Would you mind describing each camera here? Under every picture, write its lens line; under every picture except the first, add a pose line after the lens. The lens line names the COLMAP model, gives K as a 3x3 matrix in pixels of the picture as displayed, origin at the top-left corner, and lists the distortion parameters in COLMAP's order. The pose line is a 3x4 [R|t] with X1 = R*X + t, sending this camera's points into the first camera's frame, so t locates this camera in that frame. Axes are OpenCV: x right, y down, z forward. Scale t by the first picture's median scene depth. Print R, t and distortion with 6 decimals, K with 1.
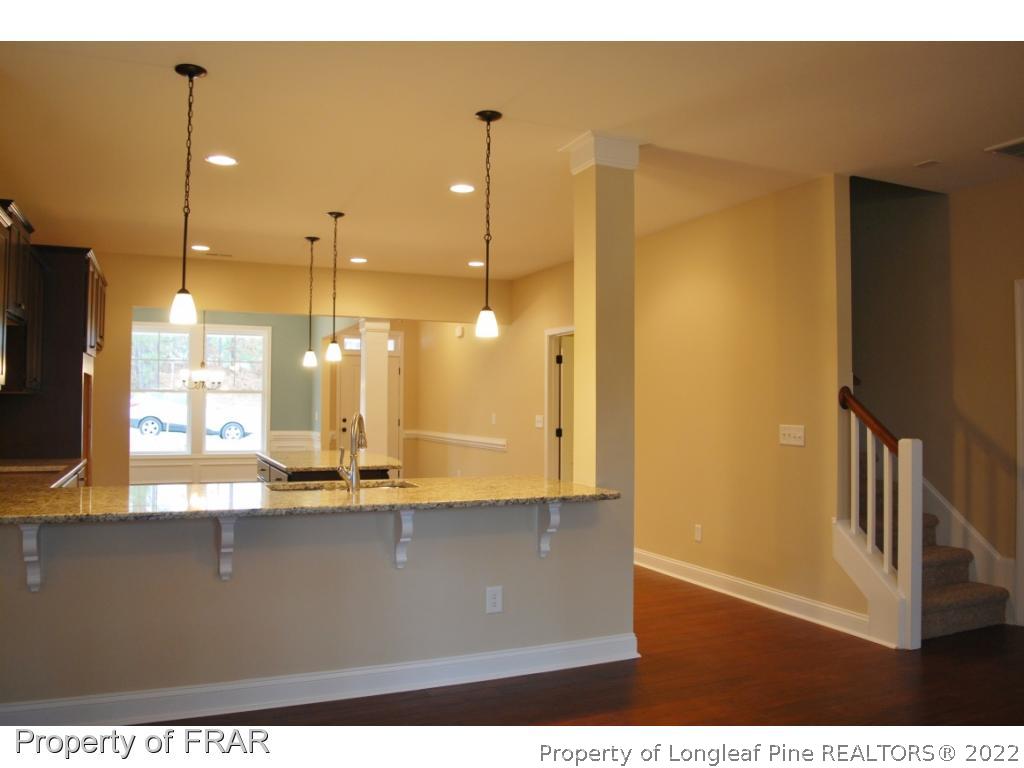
lens RADIAL K [[804.0, 0, 514.8], [0, 804.0, 382.0], [0, 0, 1]] dist [-0.091633, 0.012550]
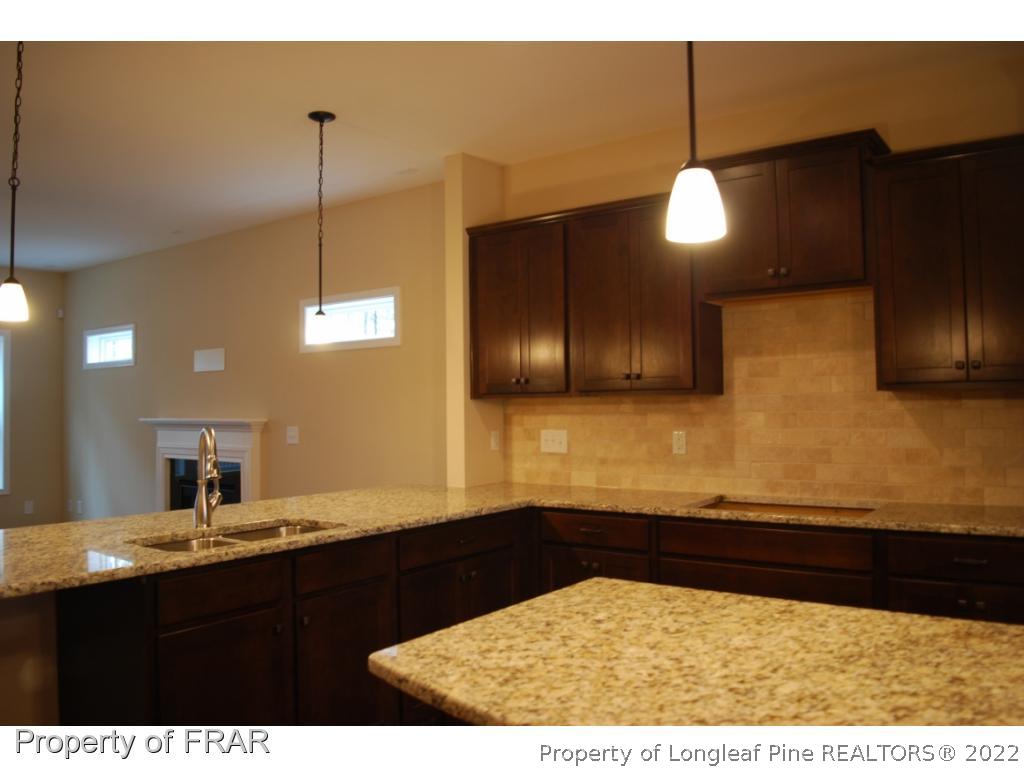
lens RADIAL K [[804.0, 0, 514.8], [0, 804.0, 382.0], [0, 0, 1]] dist [-0.091633, 0.012550]
pose [[-0.865971, -0.010602, -0.499982, -0.035078], [0.021986, 0.998002, -0.059242, 0.021538], [0.499611, -0.062294, -0.864007, 0.806378]]
